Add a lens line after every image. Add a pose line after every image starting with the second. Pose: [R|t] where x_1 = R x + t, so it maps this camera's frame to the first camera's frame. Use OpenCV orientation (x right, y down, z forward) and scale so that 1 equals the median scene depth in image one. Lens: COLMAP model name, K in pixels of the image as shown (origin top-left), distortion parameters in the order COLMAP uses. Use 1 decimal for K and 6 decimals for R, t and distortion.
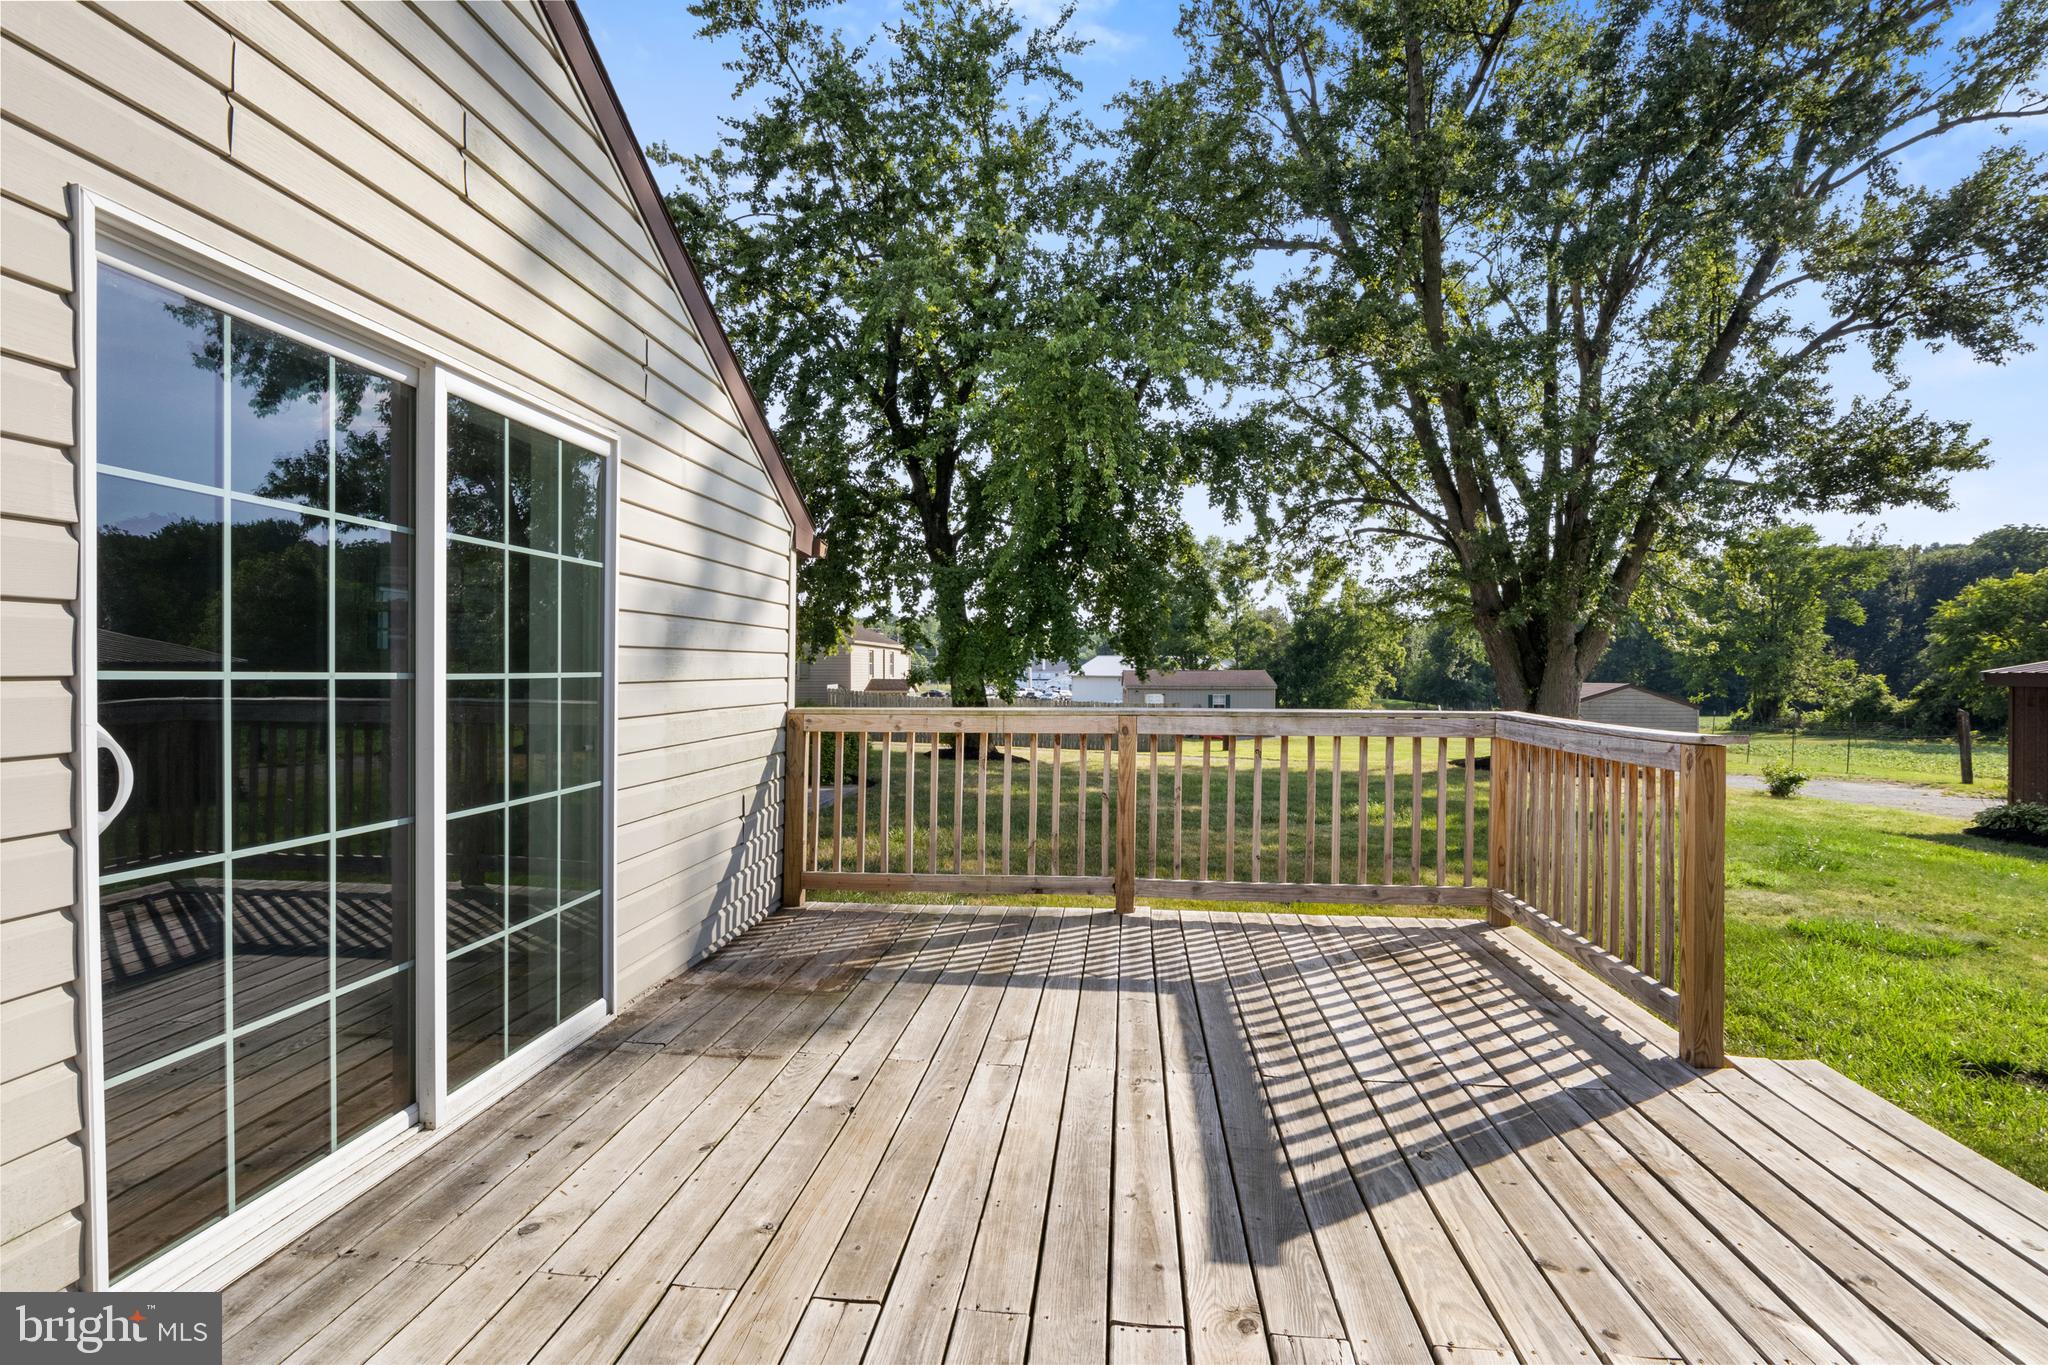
lens RADIAL K [[1022.8, 0, 1023.2], [0, 1022.8, 679.6], [0, 0, 1]] dist [-0.003827, -0.000847]
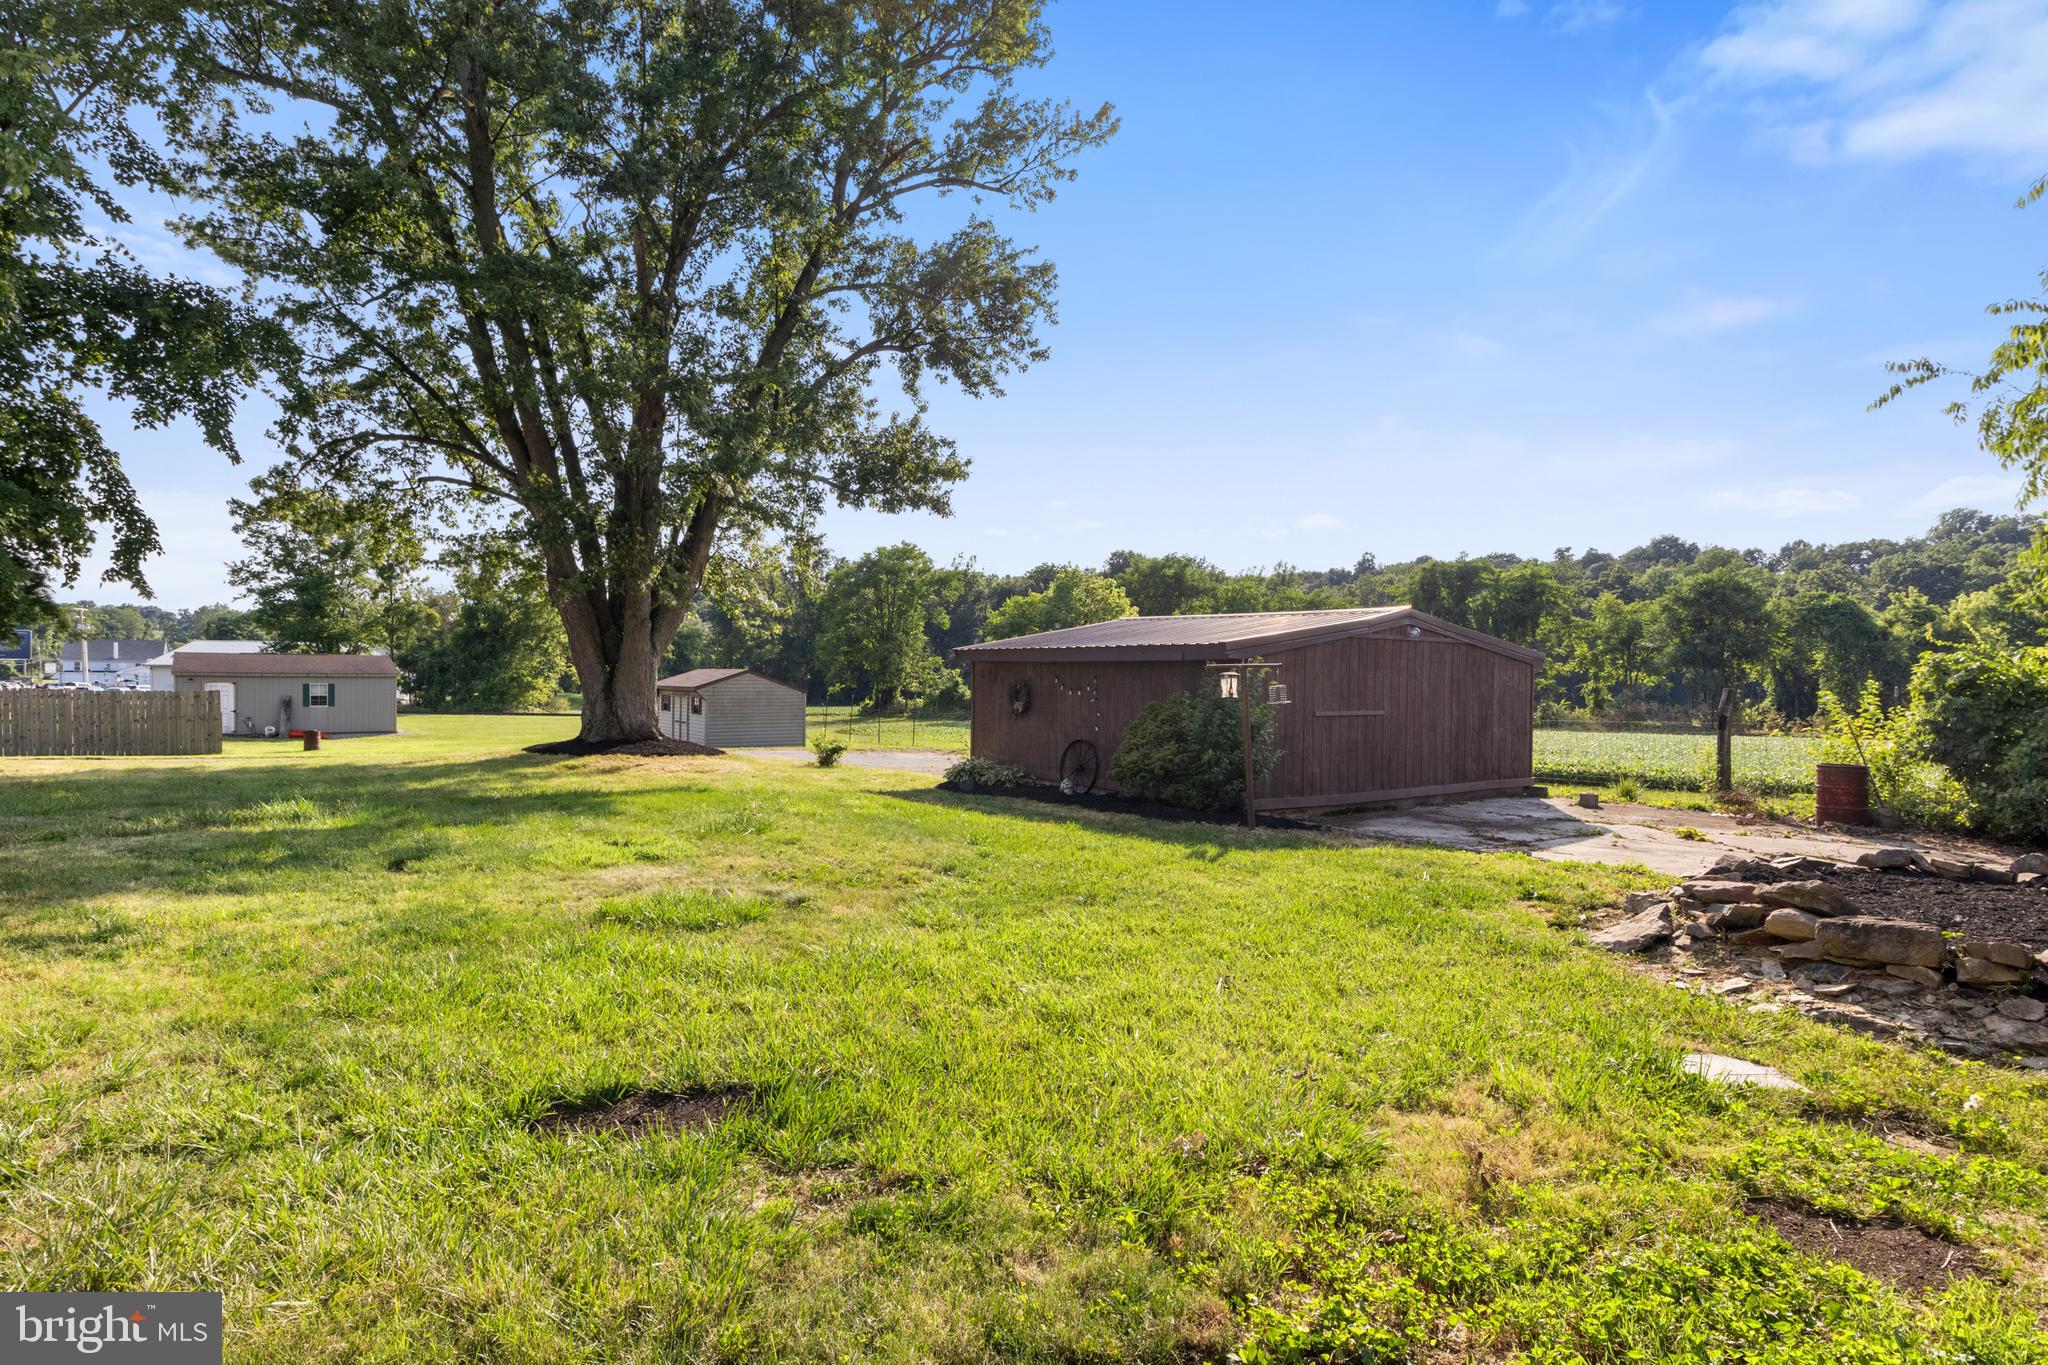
lens RADIAL K [[1022.8, 0, 1023.6], [0, 1022.8, 682.5], [0, 0, 1]] dist [-0.003827, -0.000847]
pose [[0.735237, 0.002388, 0.677806, 0.155781], [-0.007230, 0.999965, 0.004319, 0.018956], [-0.677772, -0.008076, 0.735228, 0.060083]]
